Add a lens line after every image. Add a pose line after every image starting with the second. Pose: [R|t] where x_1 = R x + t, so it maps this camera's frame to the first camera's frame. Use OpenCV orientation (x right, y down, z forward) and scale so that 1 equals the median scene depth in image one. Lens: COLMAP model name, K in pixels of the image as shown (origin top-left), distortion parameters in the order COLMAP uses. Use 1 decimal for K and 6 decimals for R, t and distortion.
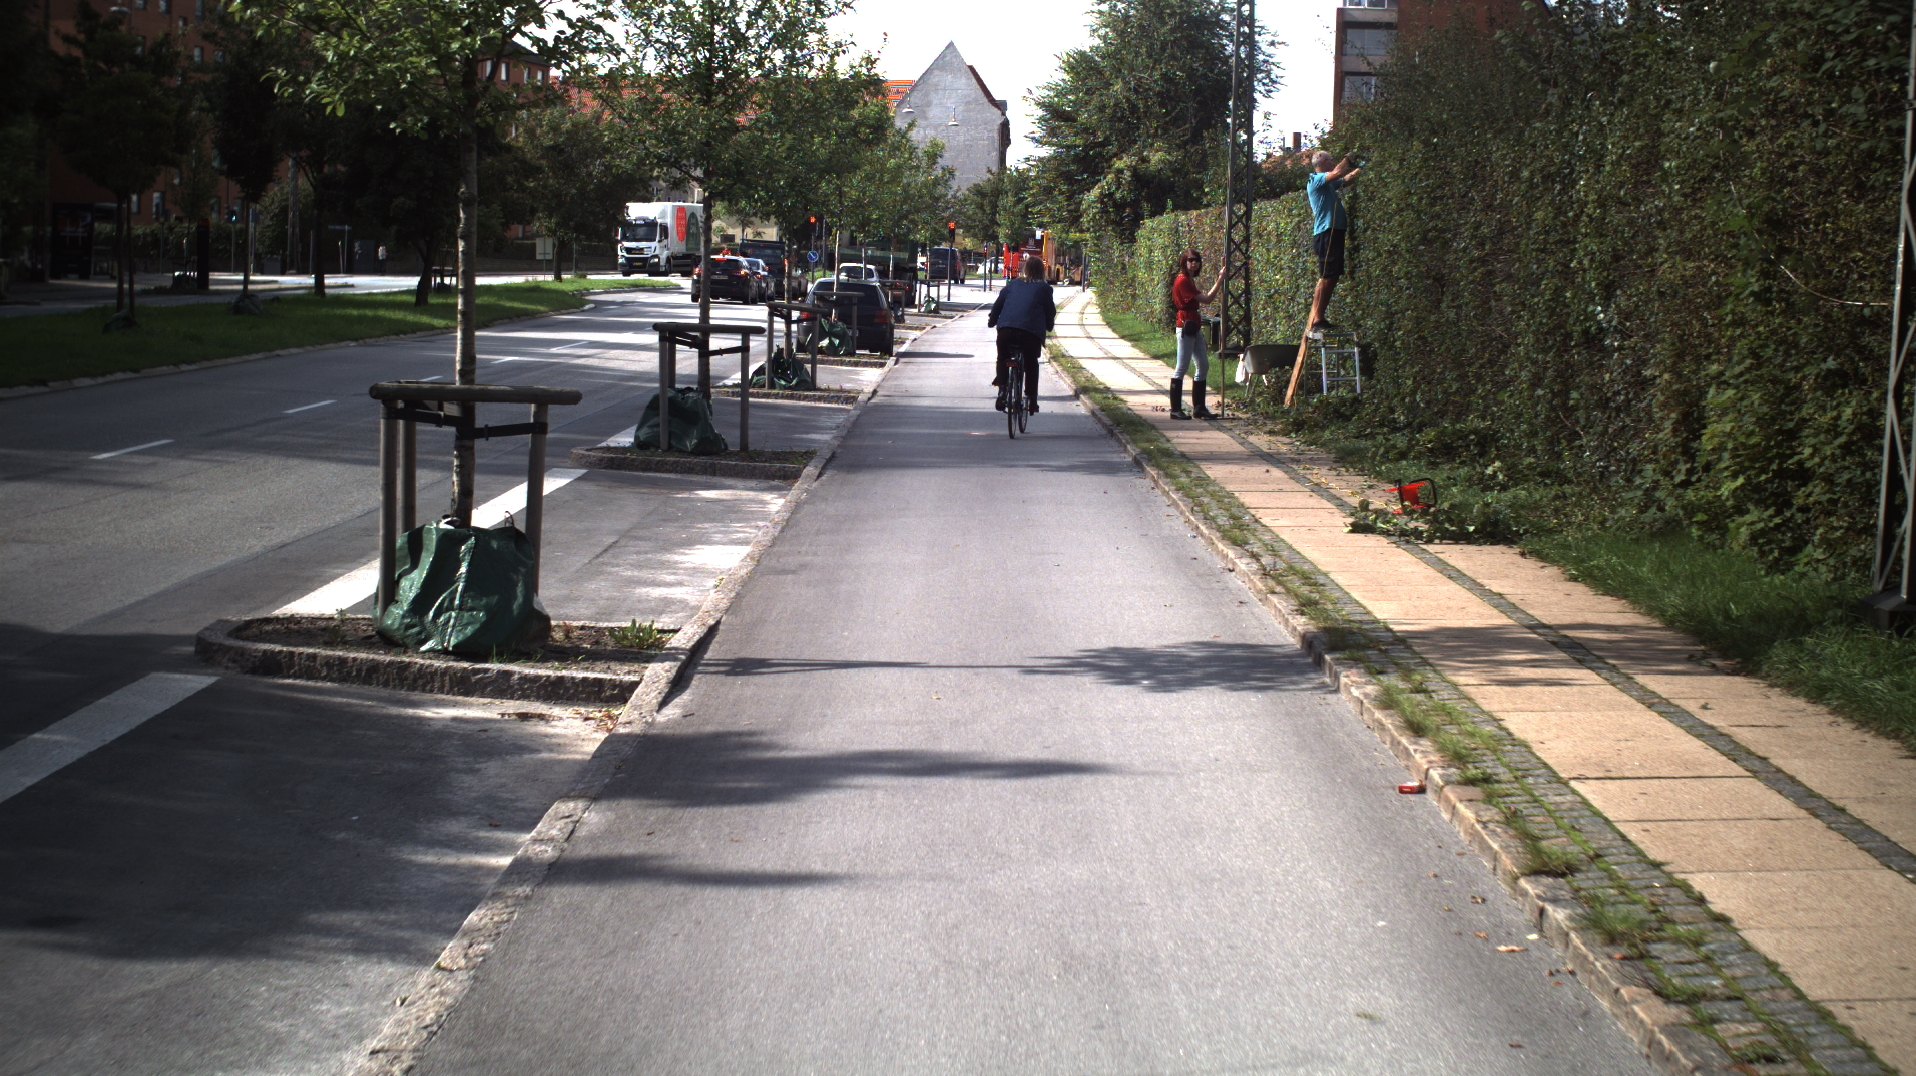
lens RADIAL K [[3237.2, 0, 958.0], [0, 3237.2, 538.0], [0, 0, 1]] dist [-0.263603, 0.311583]
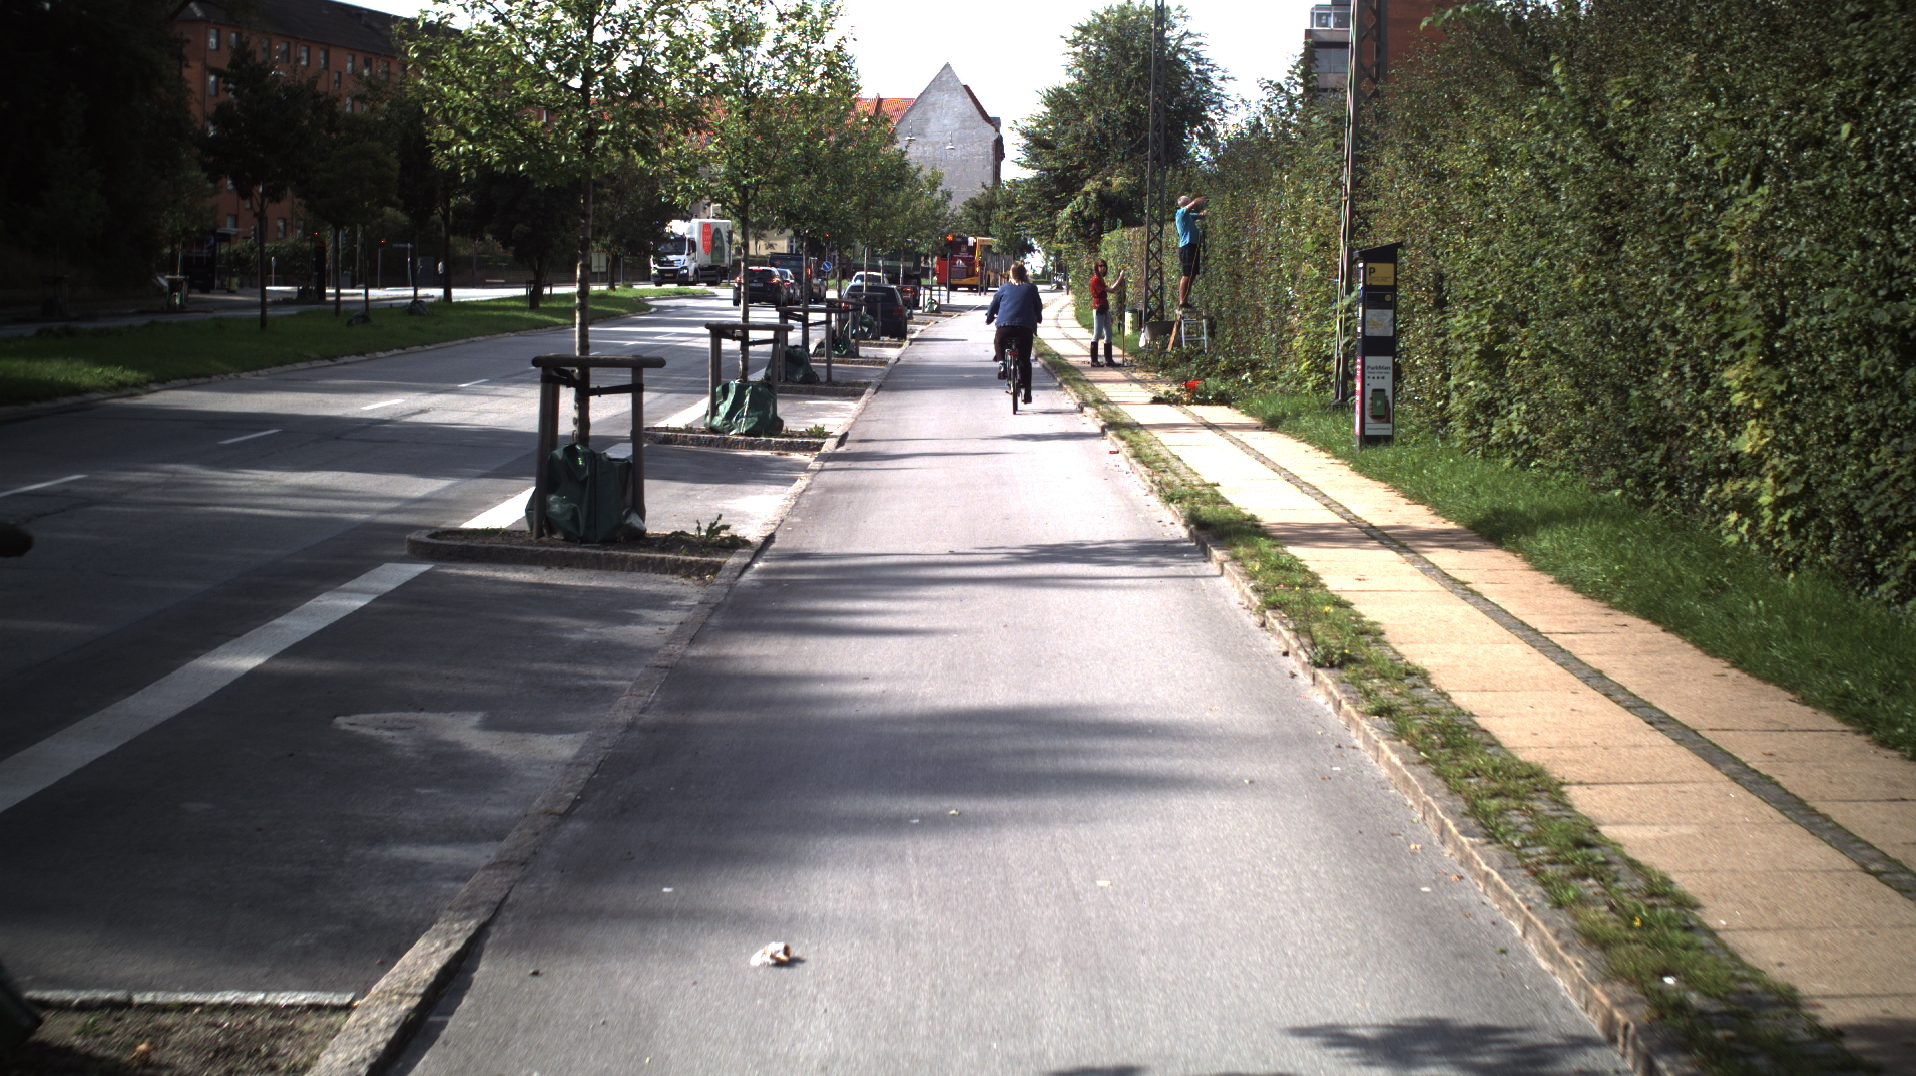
lens RADIAL K [[3237.2, 0, 958.0], [0, 3237.2, 538.0], [0, 0, 1]] dist [-0.263603, 0.311583]
pose [[0.999920, -0.012662, -0.000637, 0.000555], [0.012660, 0.999917, -0.002419, 0.023280], [0.000668, 0.002410, 0.999997, -0.271195]]
